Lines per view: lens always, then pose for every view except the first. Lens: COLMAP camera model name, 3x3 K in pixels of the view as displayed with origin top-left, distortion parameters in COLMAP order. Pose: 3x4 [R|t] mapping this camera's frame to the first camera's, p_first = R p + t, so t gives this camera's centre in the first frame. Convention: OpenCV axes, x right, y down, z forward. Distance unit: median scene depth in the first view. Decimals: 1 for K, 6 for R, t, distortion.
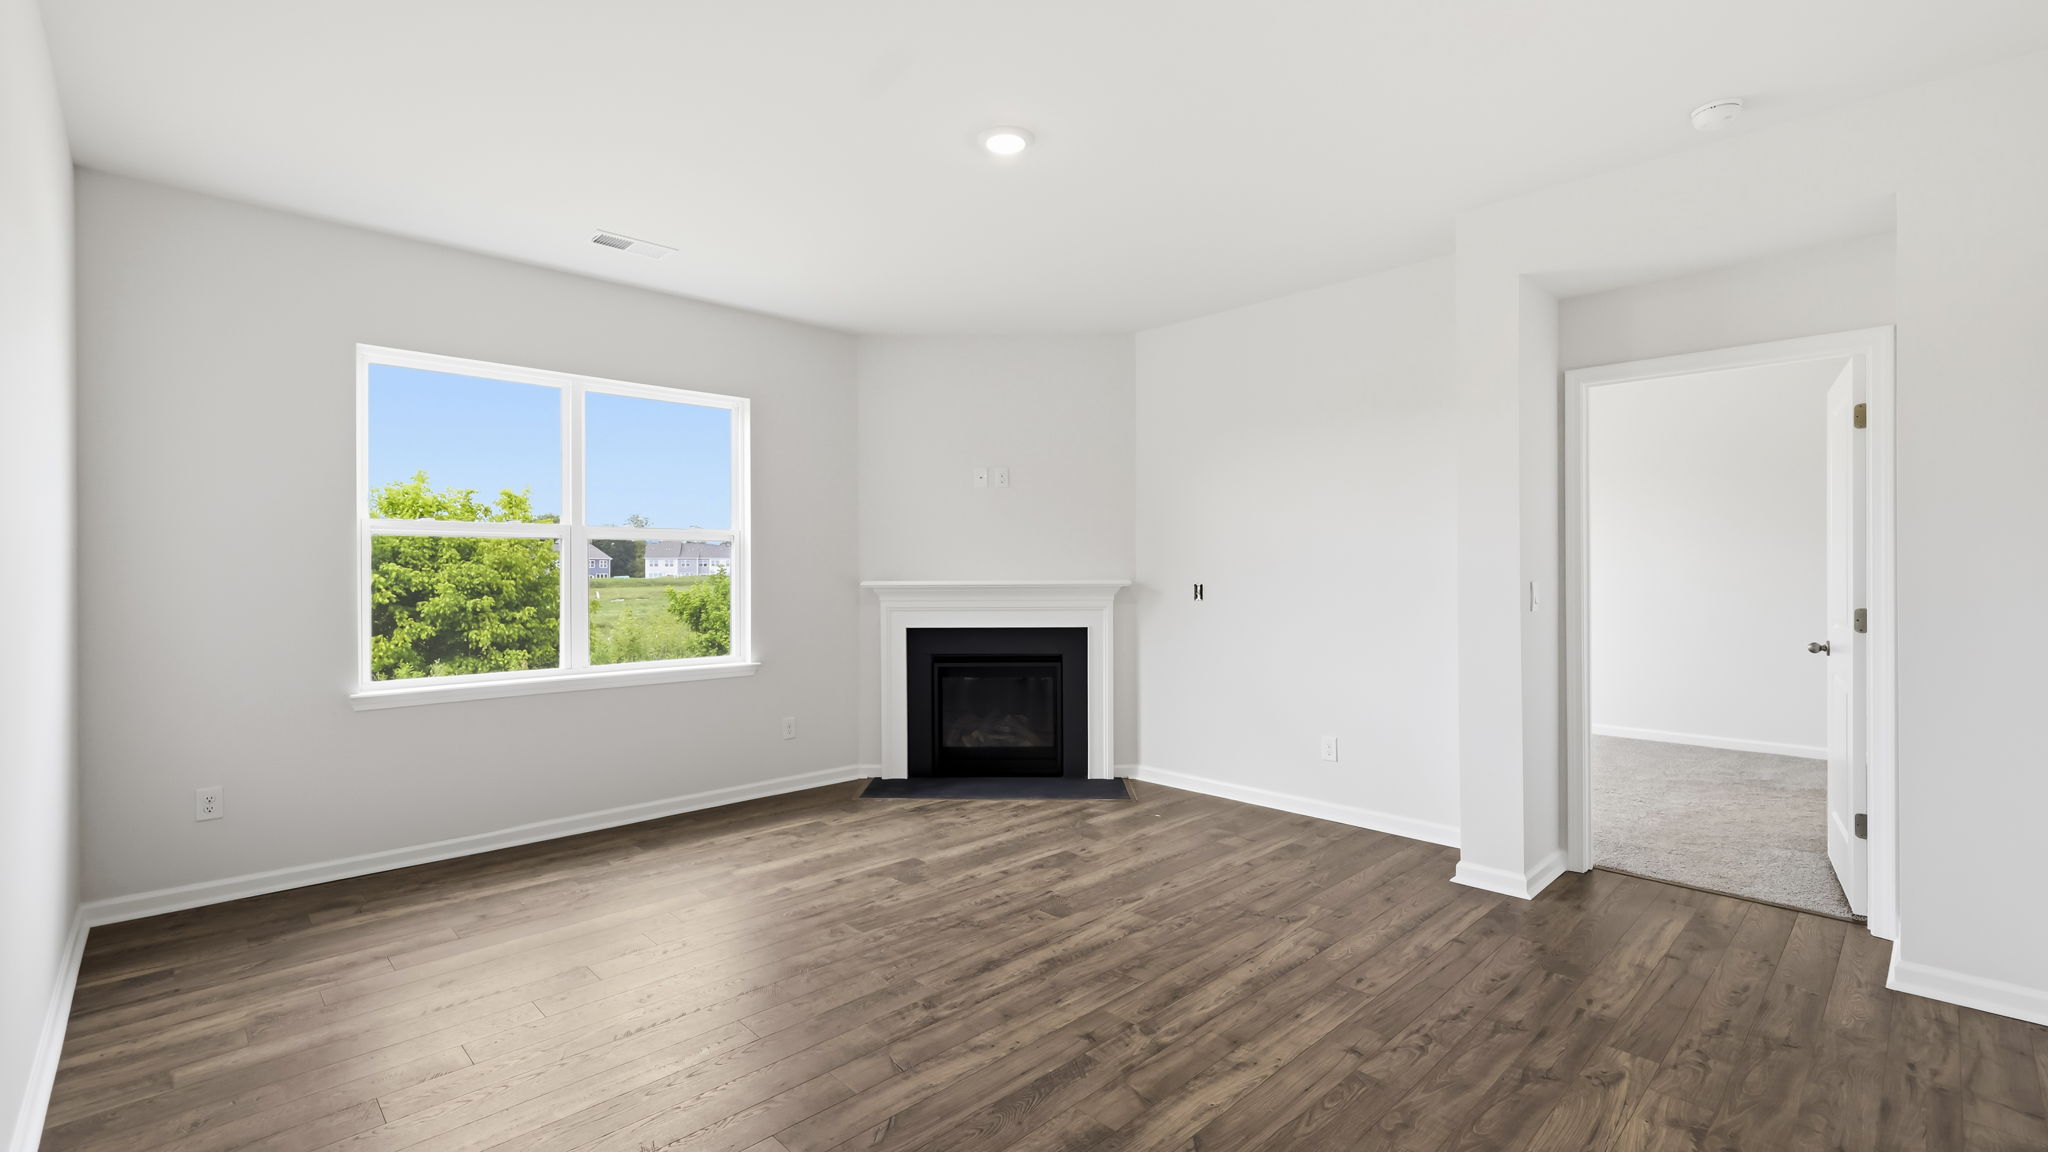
lens RADIAL K [[885.5, 0, 1023.4], [0, 885.5, 578.7], [0, 0, 1]] dist [0.001407, -0.000605]
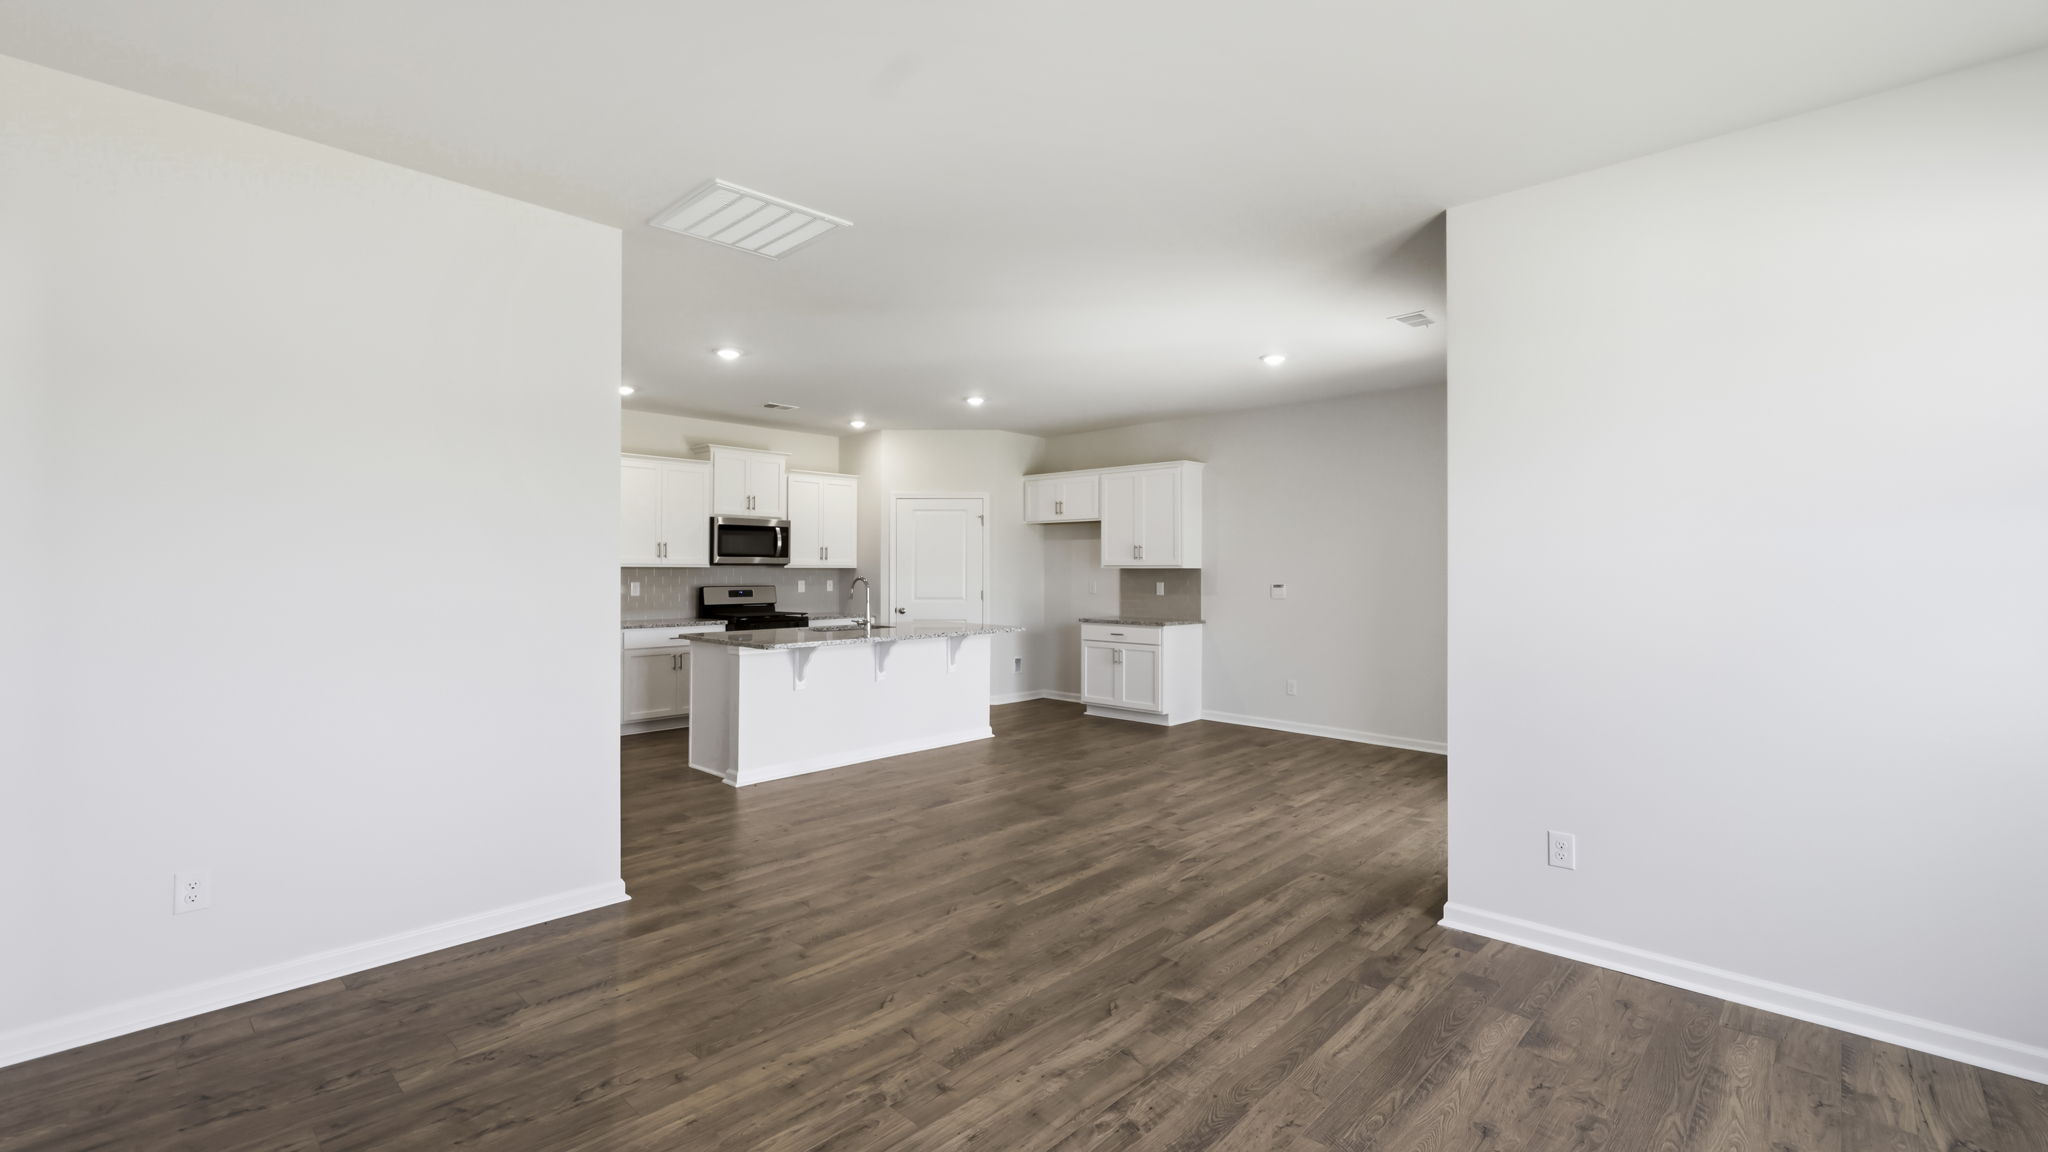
lens RADIAL K [[885.5, 0, 1024.0], [0, 885.5, 572.5], [0, 0, 1]] dist [0.001407, -0.000605]
pose [[-0.998949, 0.003012, -0.045745, 0.027308], [0.002594, 0.999954, 0.009185, -0.037334], [0.045770, 0.009056, -0.998911, 1.773671]]
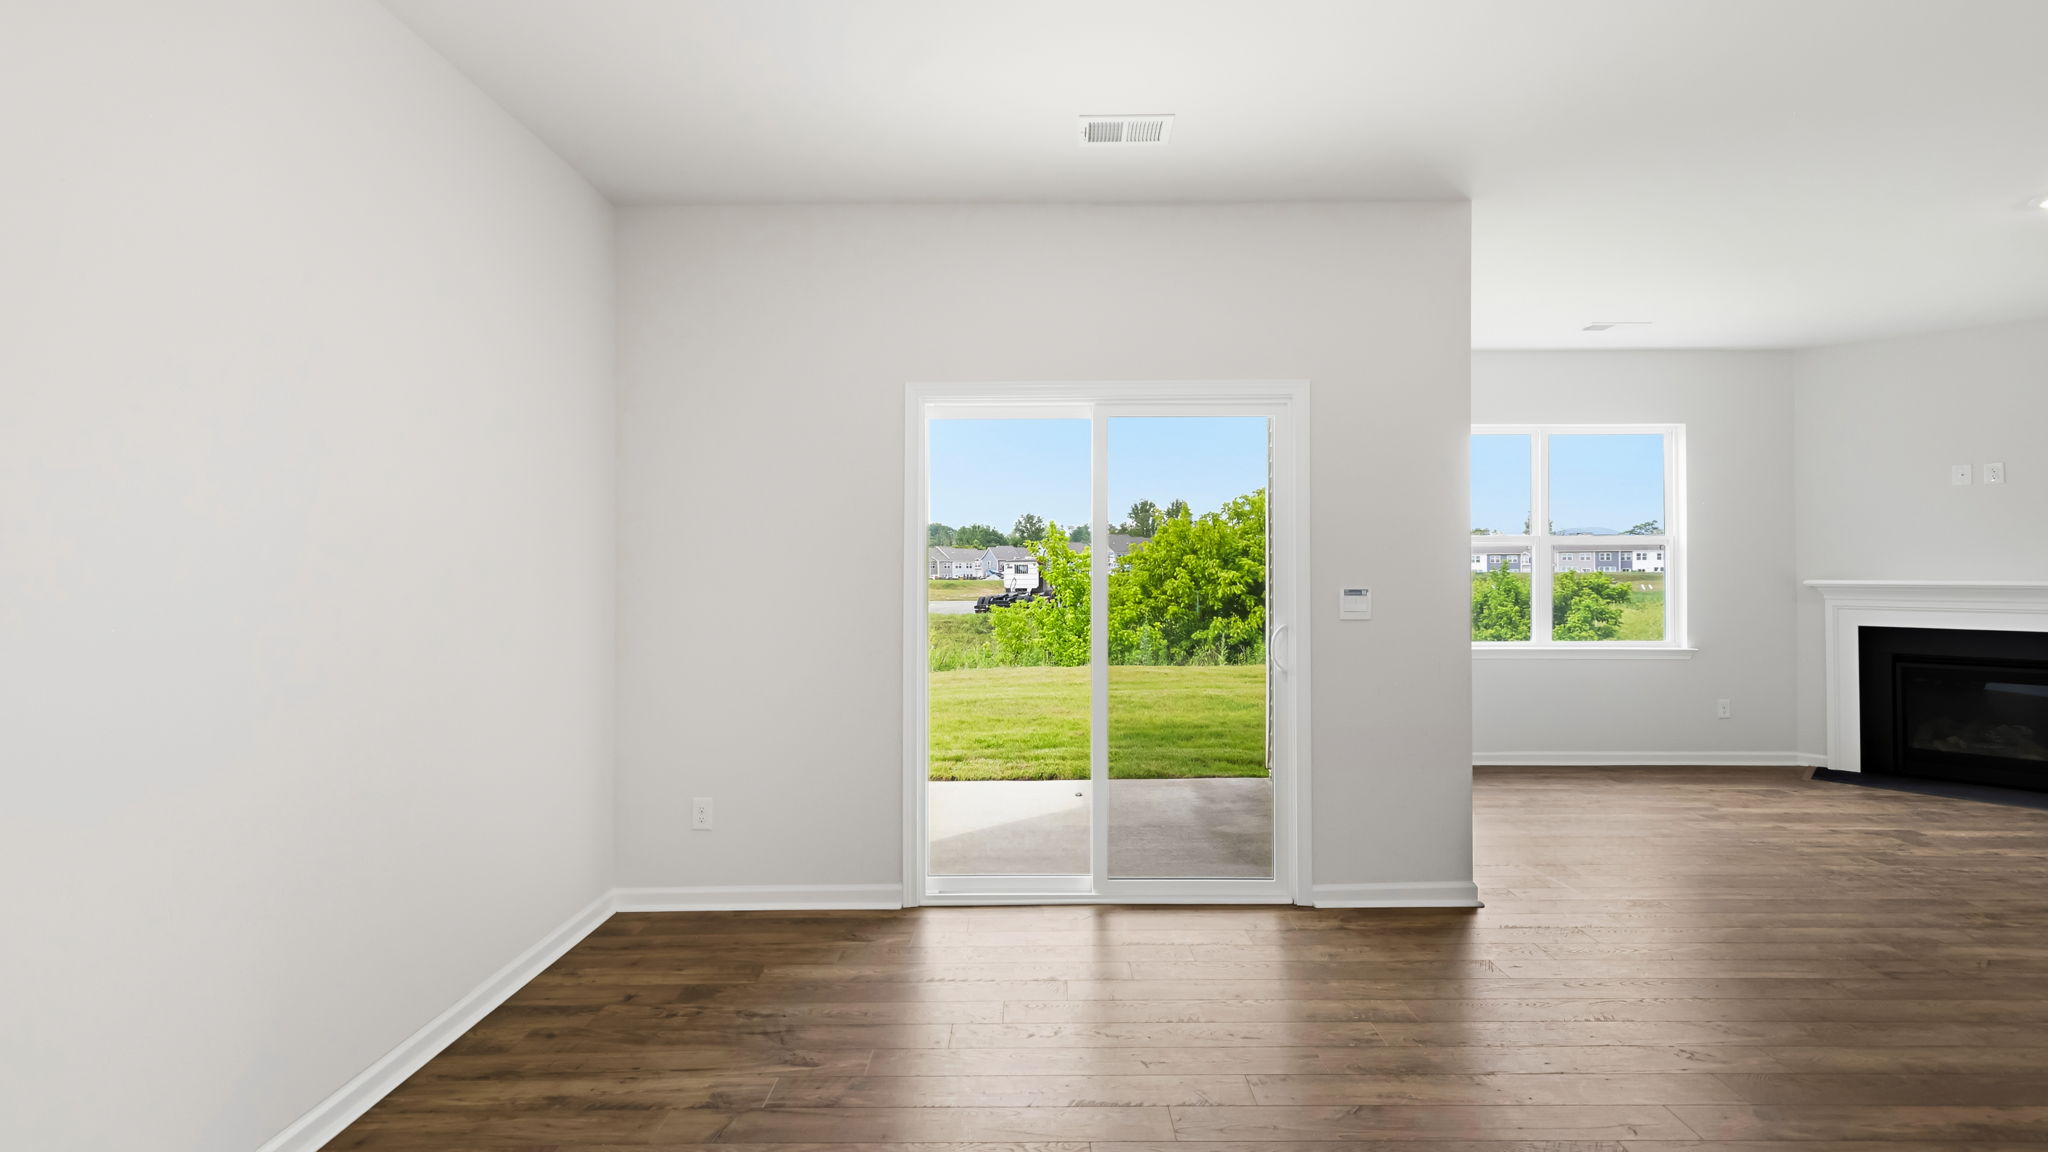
lens RADIAL K [[885.5, 0, 1031.3], [0, 885.5, 569.4], [0, 0, 1]] dist [0.001407, -0.000605]
pose [[0.709736, 0.004998, -0.704450, -0.187779], [-0.008265, 0.999965, -0.001233, -0.003094], [0.704420, 0.006698, 0.709752, -0.853905]]
